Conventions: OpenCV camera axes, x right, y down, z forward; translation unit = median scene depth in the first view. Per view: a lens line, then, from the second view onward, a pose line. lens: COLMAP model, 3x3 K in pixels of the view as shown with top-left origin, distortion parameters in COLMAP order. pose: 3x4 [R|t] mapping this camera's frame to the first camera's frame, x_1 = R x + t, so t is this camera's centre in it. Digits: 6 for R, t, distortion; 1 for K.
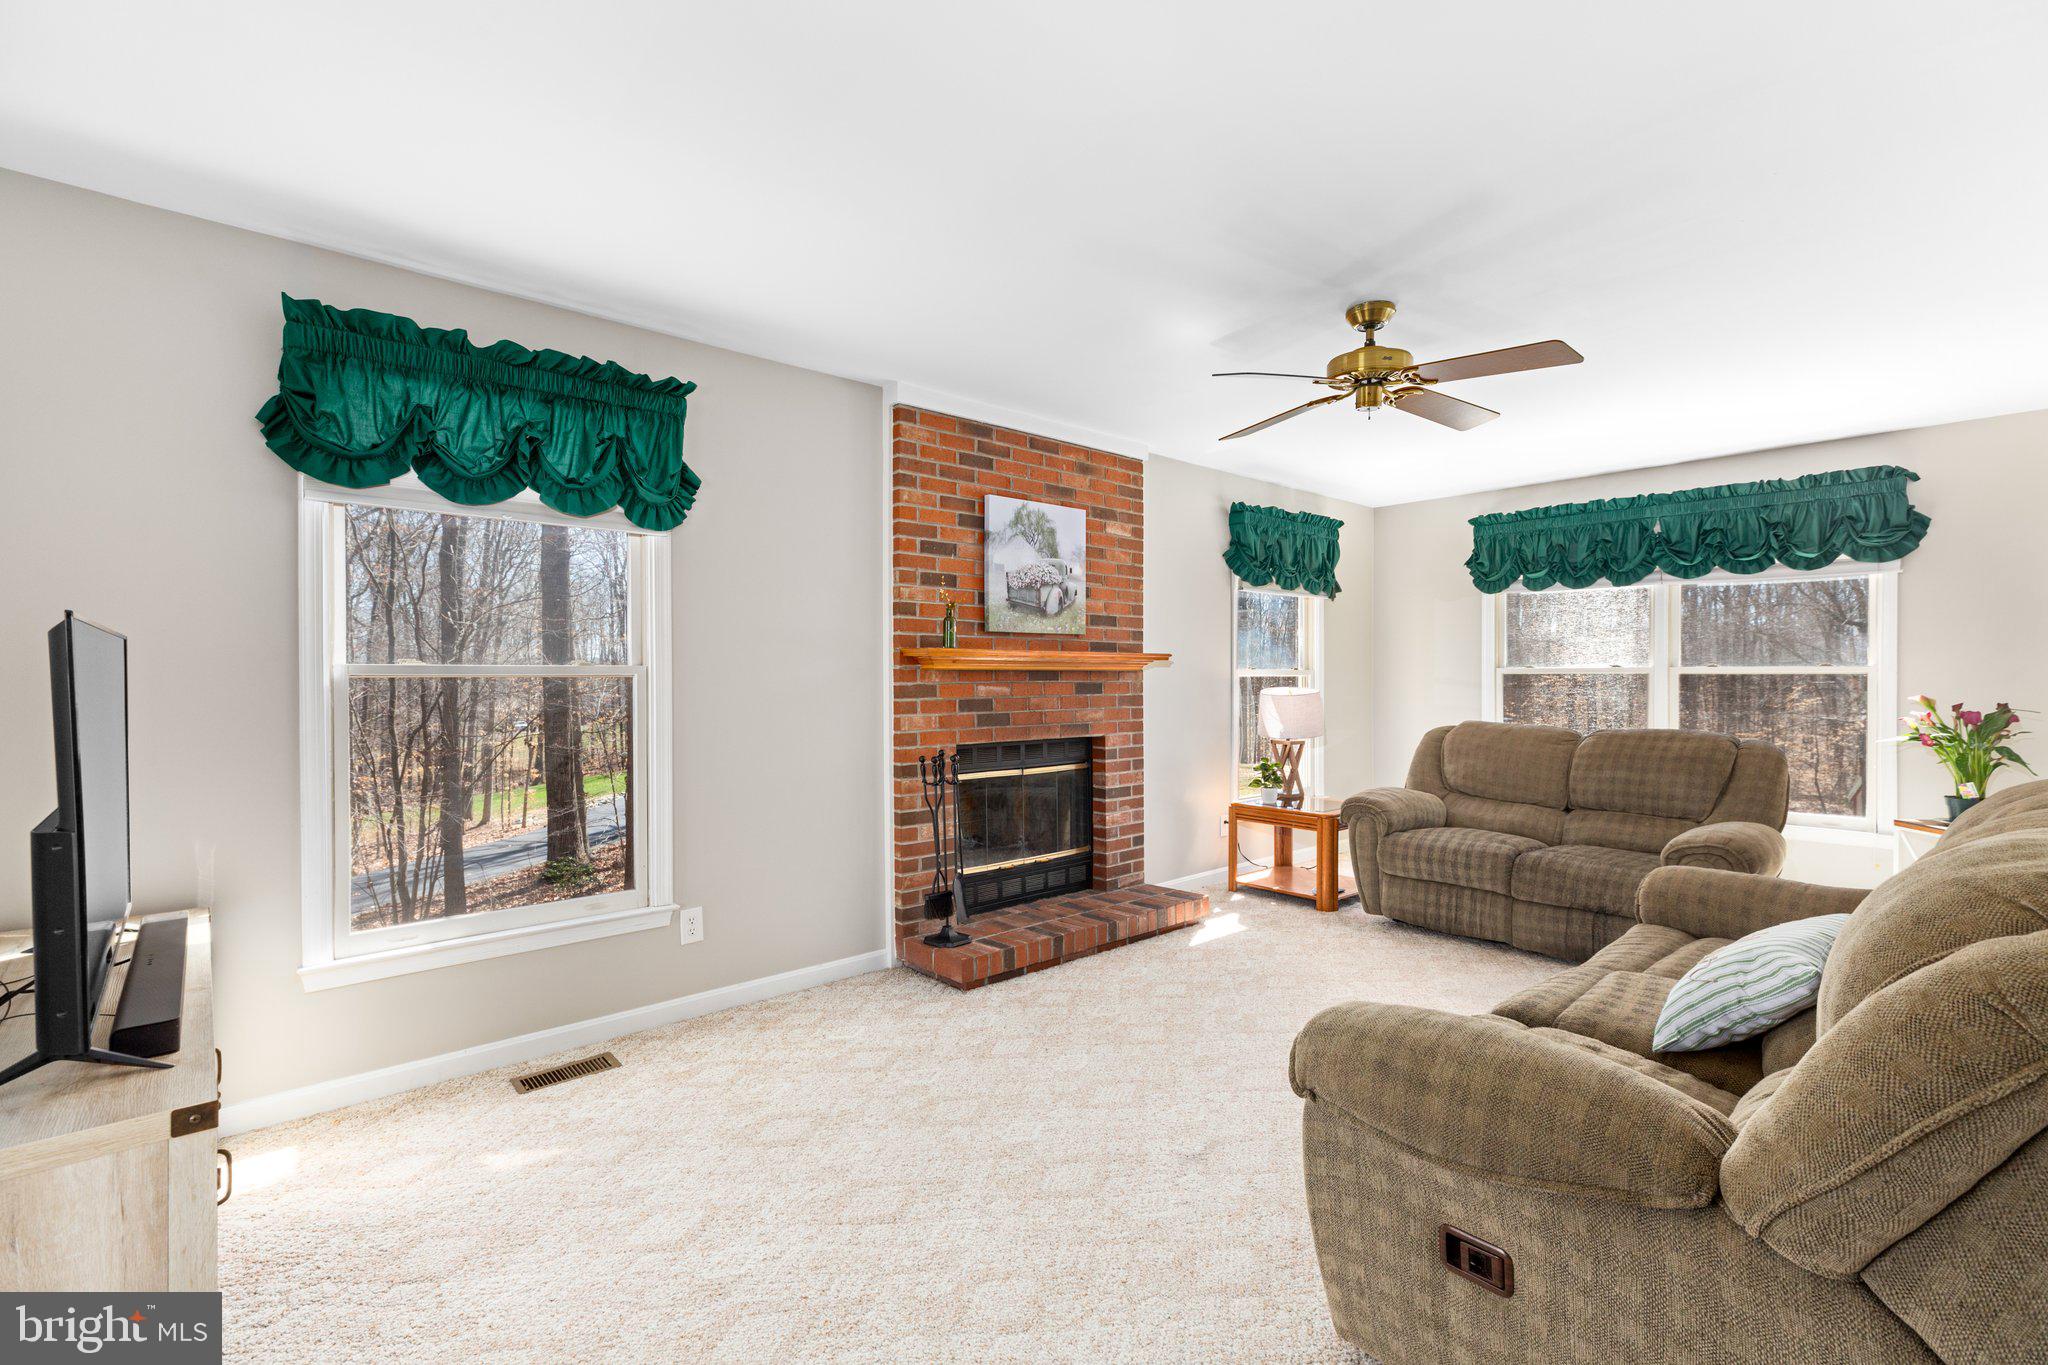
lens RADIAL K [[913.2, 0, 1033.9], [0, 913.2, 682.0], [0, 0, 1]] dist [0.000708, 0.000191]
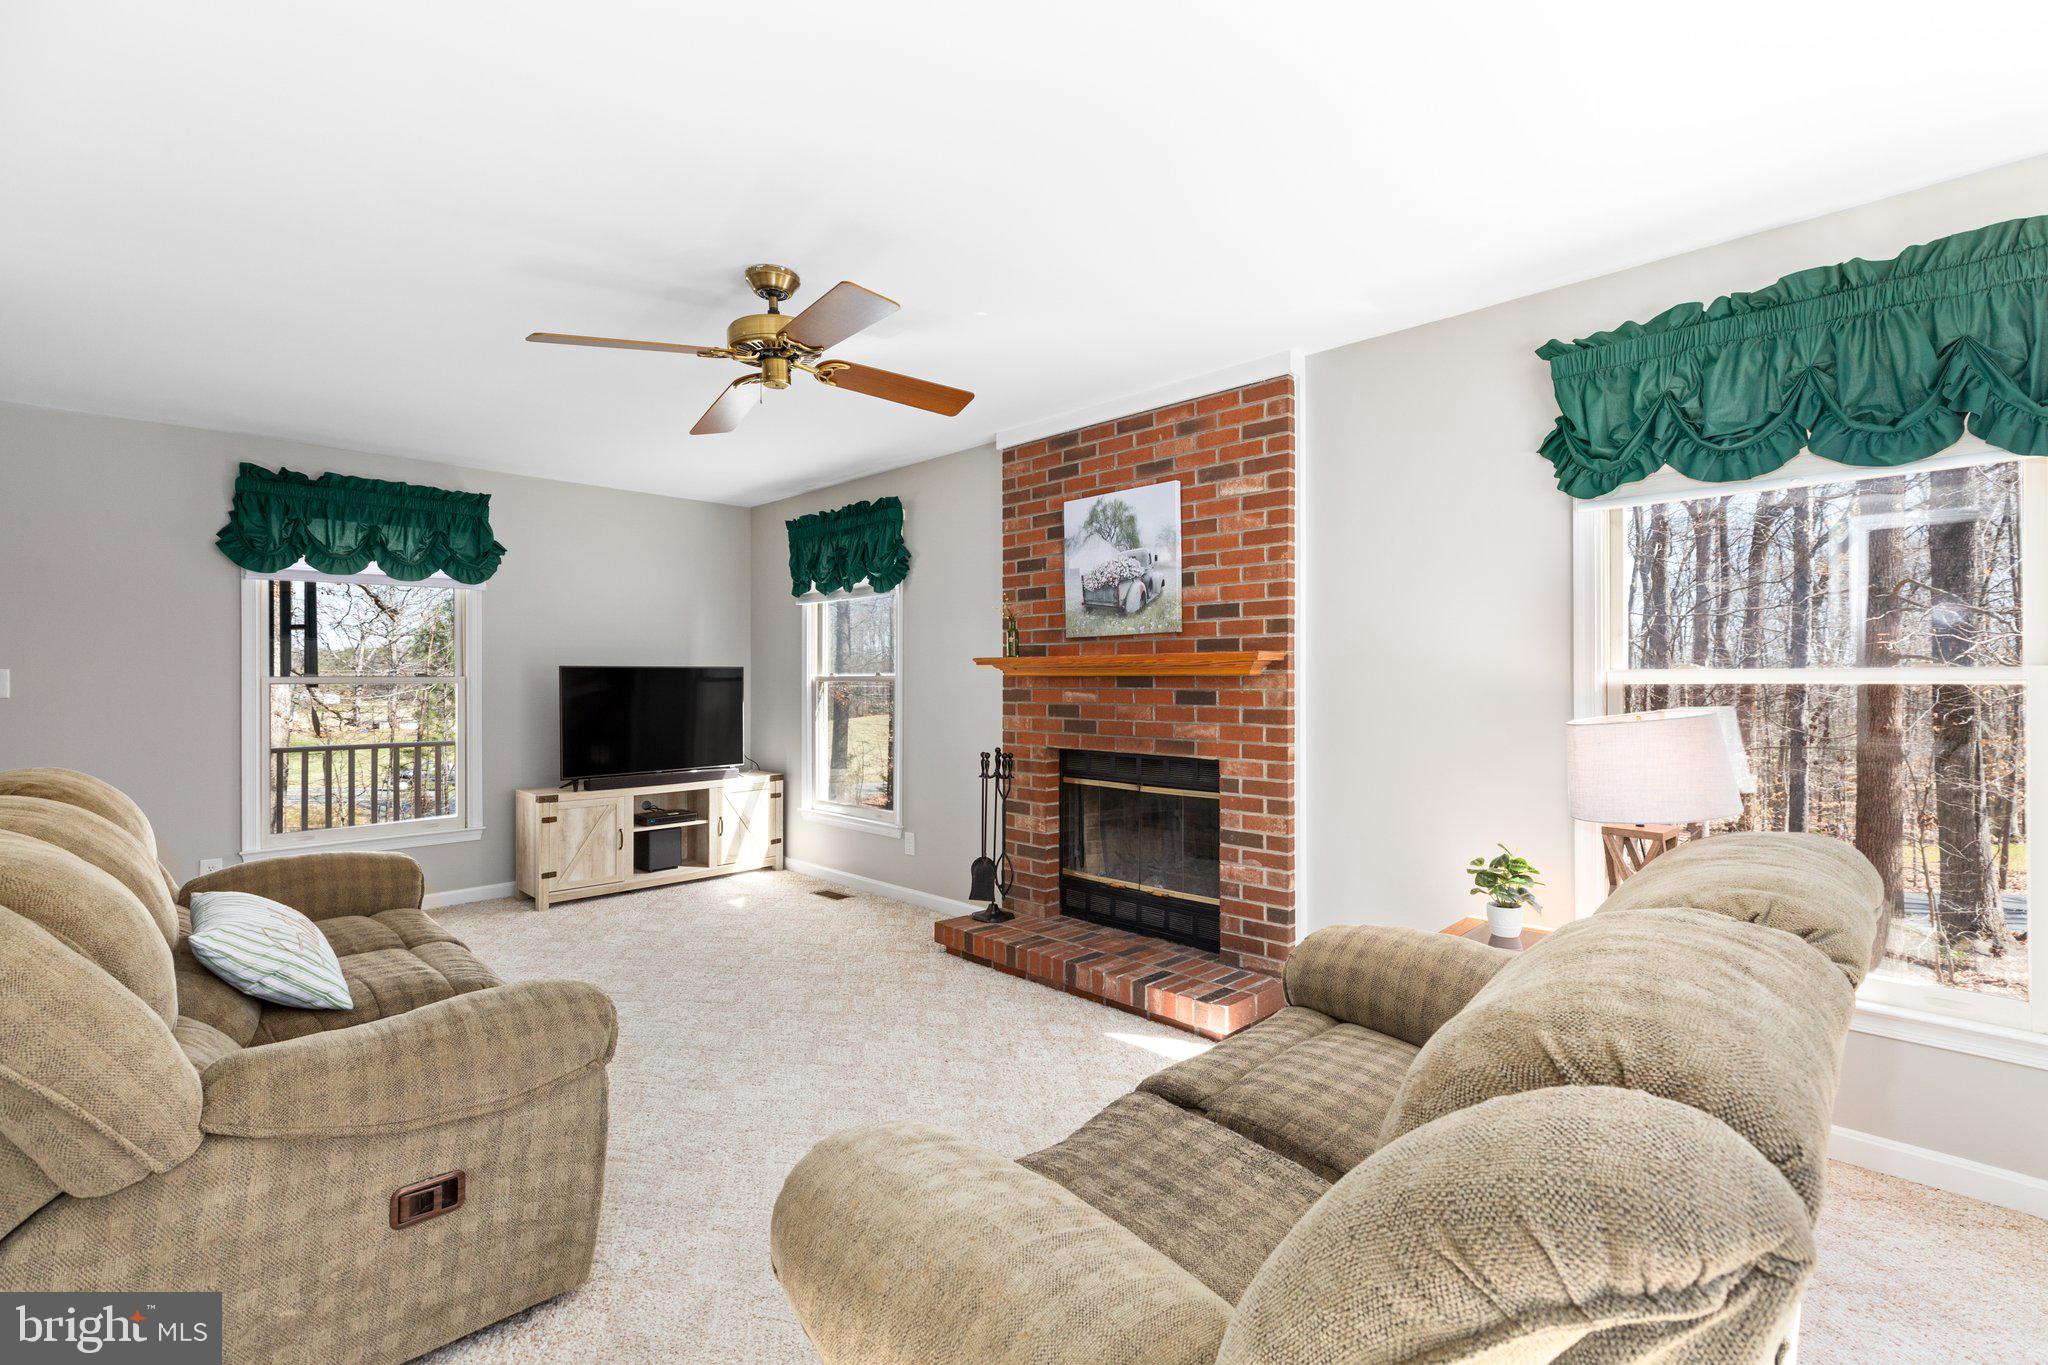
lens RADIAL K [[913.2, 0, 1033.9], [0, 913.2, 682.0], [0, 0, 1]] dist [0.000708, 0.000191]
pose [[0.058086, 0.001021, -0.998311, 0.912699], [-0.007532, 0.999971, 0.000584, -0.006767], [0.998283, 0.007485, 0.058092, 0.868130]]
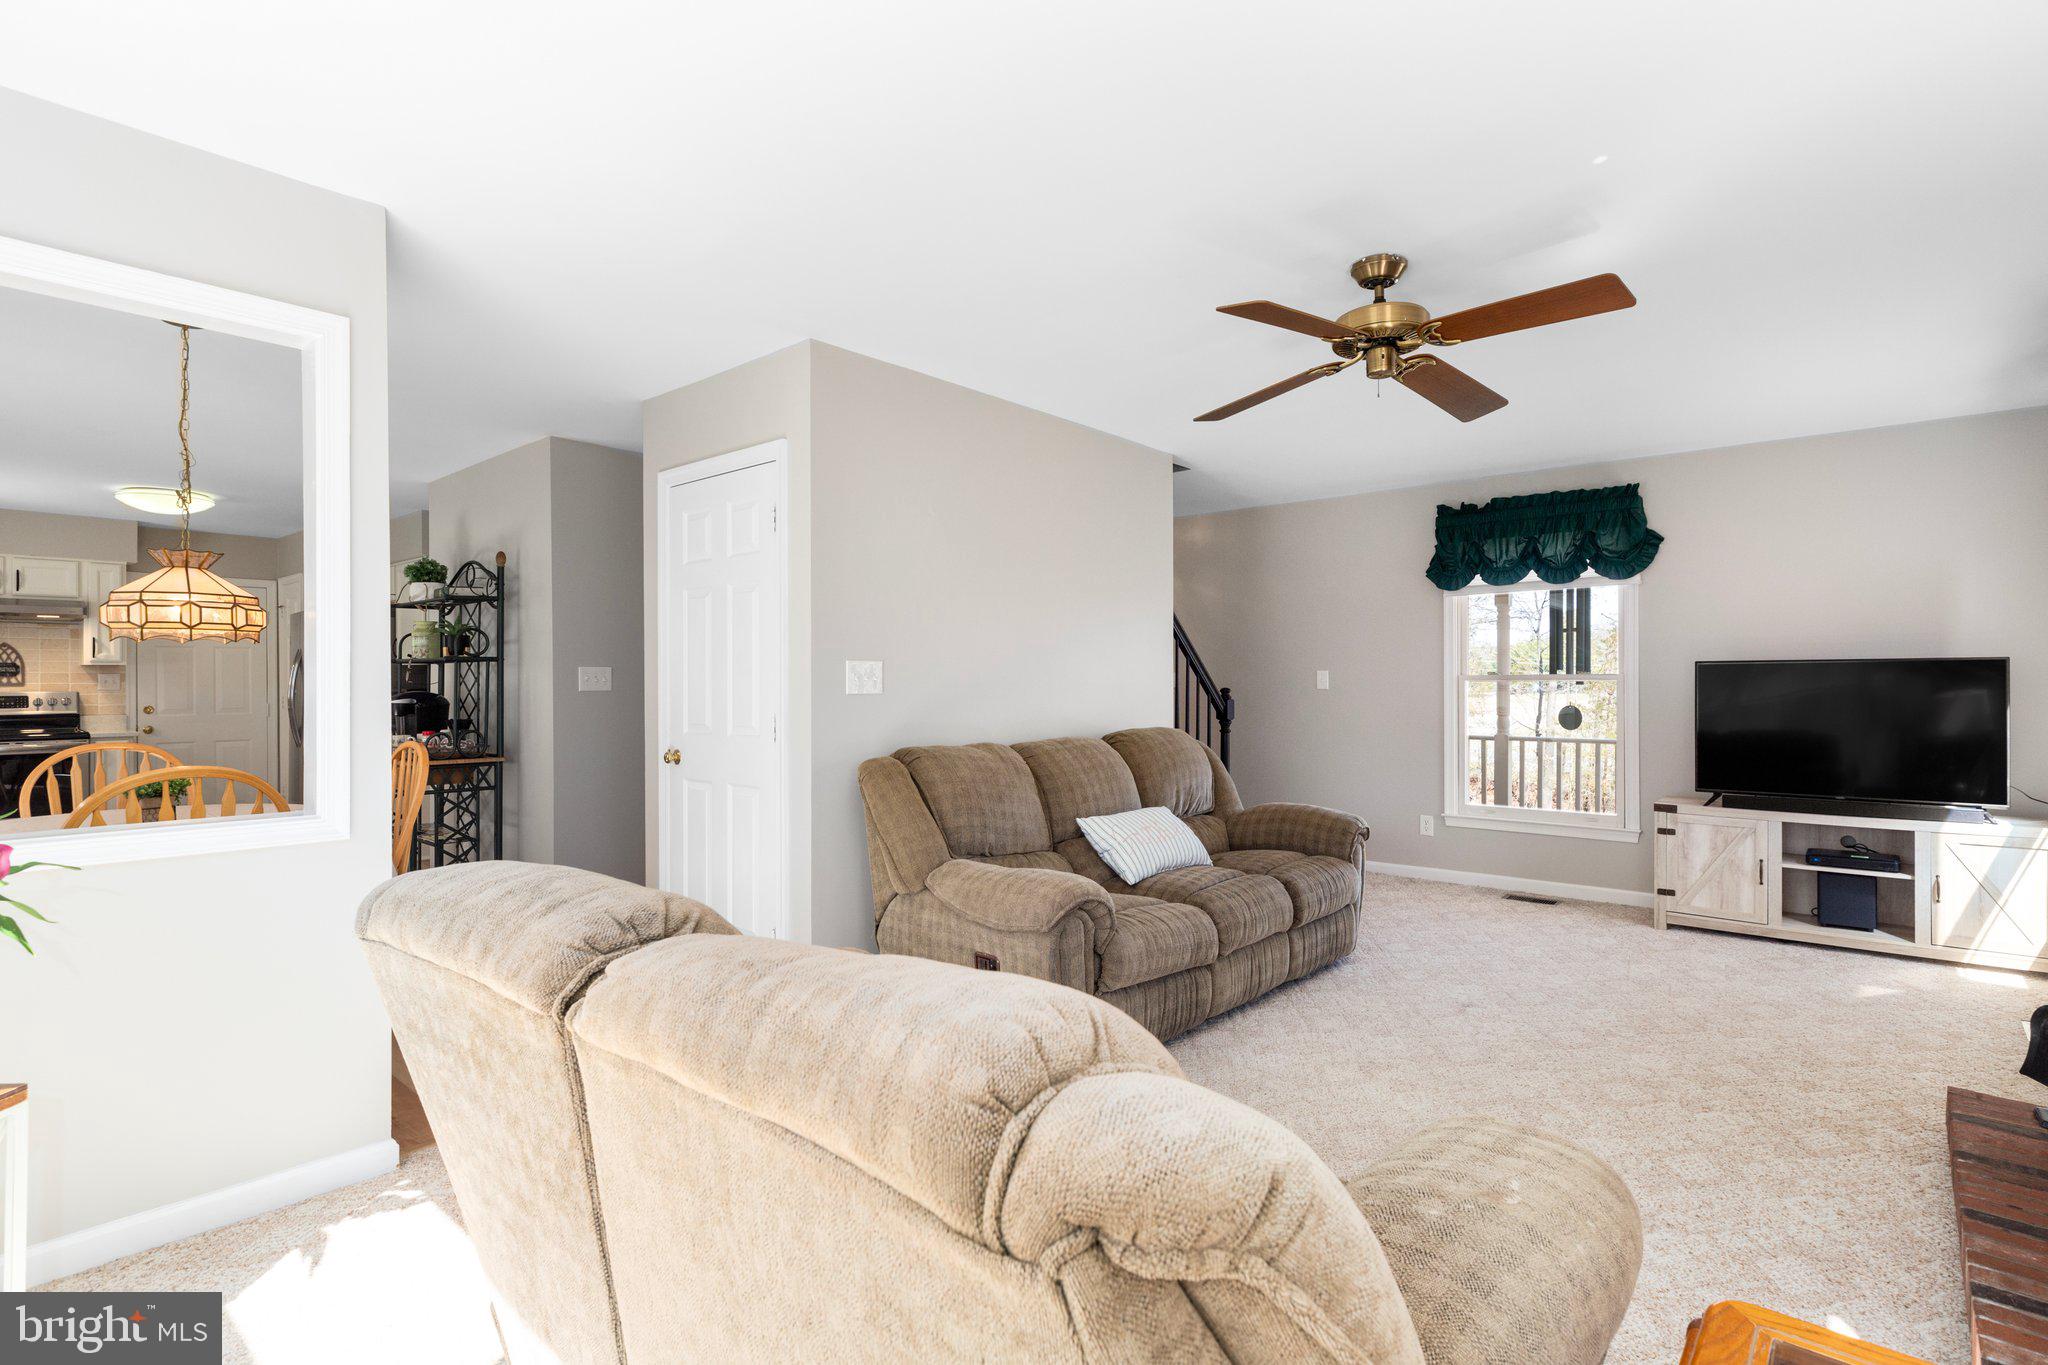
lens RADIAL K [[998.1, 0, 1031.1], [0, 998.1, 681.7], [0, 0, 1]] dist [-0.000137, 0.000339]
pose [[-0.992274, 0.000266, -0.124066, 0.587348], [-0.001132, 0.999937, 0.011197, -0.010833], [0.124061, 0.011250, -0.992211, 1.372592]]
